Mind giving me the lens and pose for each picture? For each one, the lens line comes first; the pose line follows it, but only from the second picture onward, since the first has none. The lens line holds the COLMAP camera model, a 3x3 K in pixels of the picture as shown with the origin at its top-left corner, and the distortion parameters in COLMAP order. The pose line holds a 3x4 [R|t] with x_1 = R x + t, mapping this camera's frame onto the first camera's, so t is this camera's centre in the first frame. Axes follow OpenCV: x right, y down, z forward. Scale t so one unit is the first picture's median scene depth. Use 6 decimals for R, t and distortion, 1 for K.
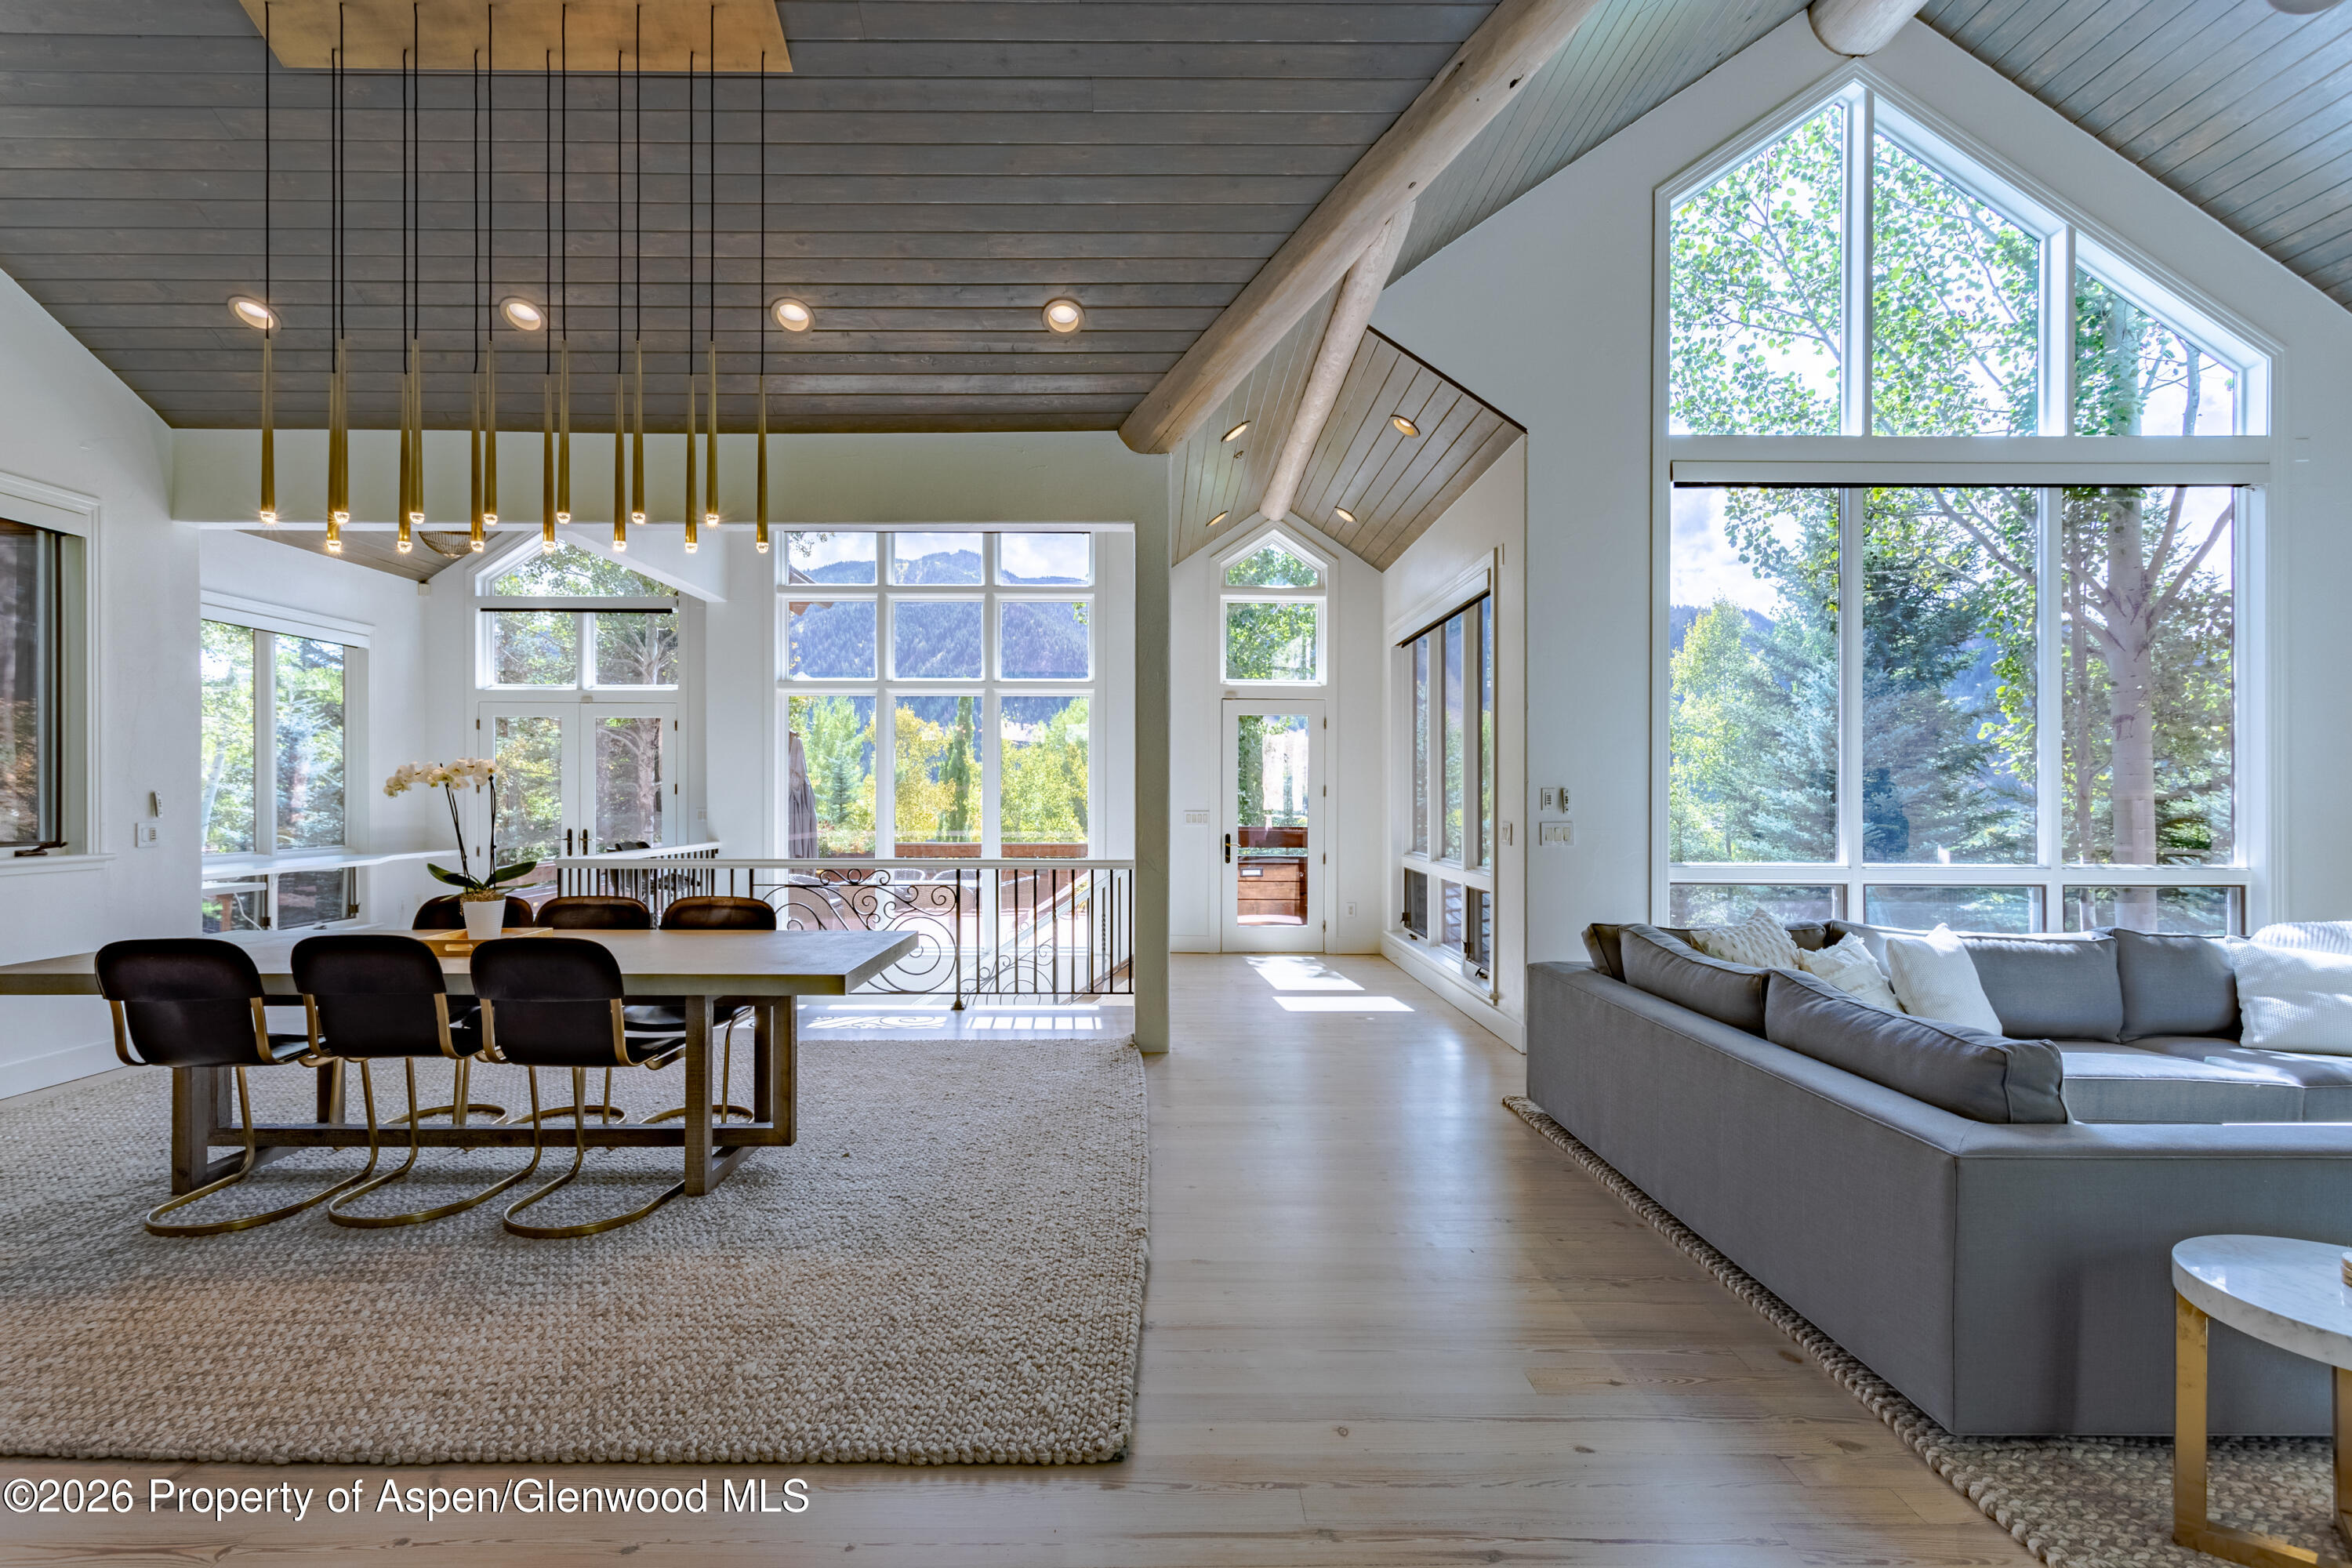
lens RADIAL K [[1062.2, 0, 1172.2], [0, 1062.2, 787.9], [0, 0, 1]] dist [0.008555, -0.000014]
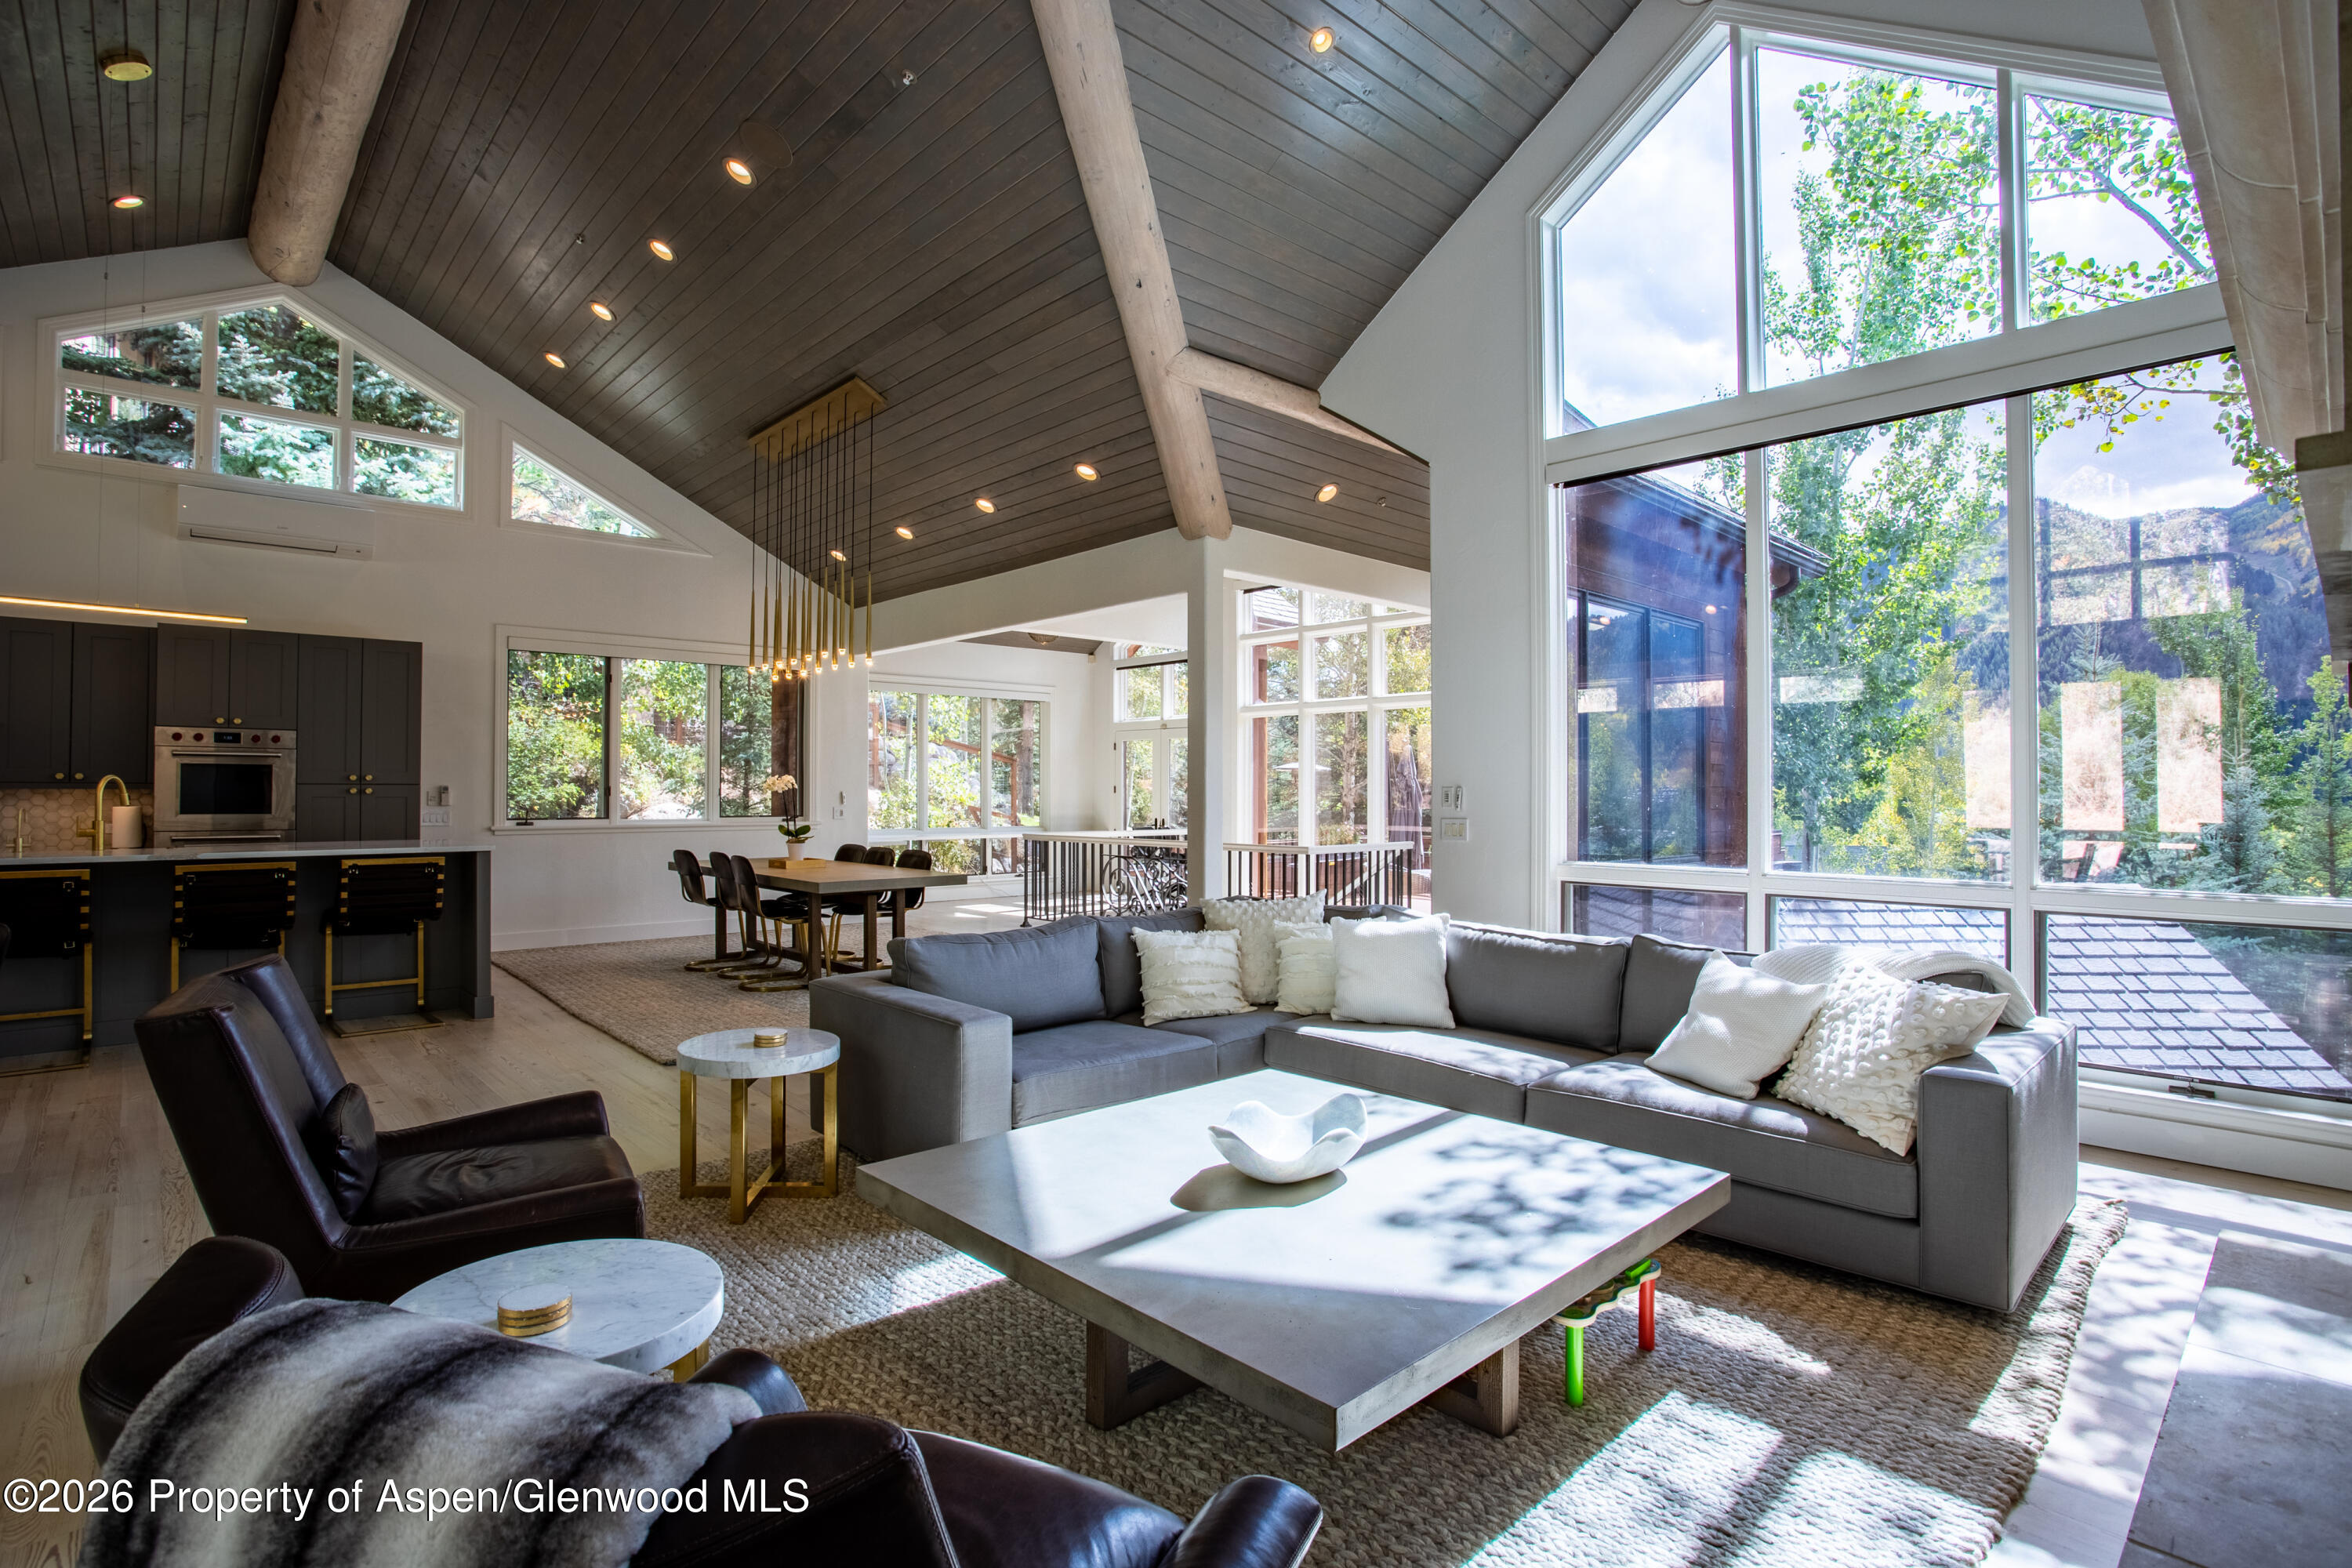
lens RADIAL K [[1131.9, 0, 1173.8], [0, 1131.9, 777.2], [0, 0, 1]] dist [-0.018980, 0.001083]
pose [[0.692271, -0.010768, -0.721558, 1.117738], [-0.000095, 0.999887, -0.015013, 0.004790], [0.721638, 0.010461, 0.692191, -0.000985]]
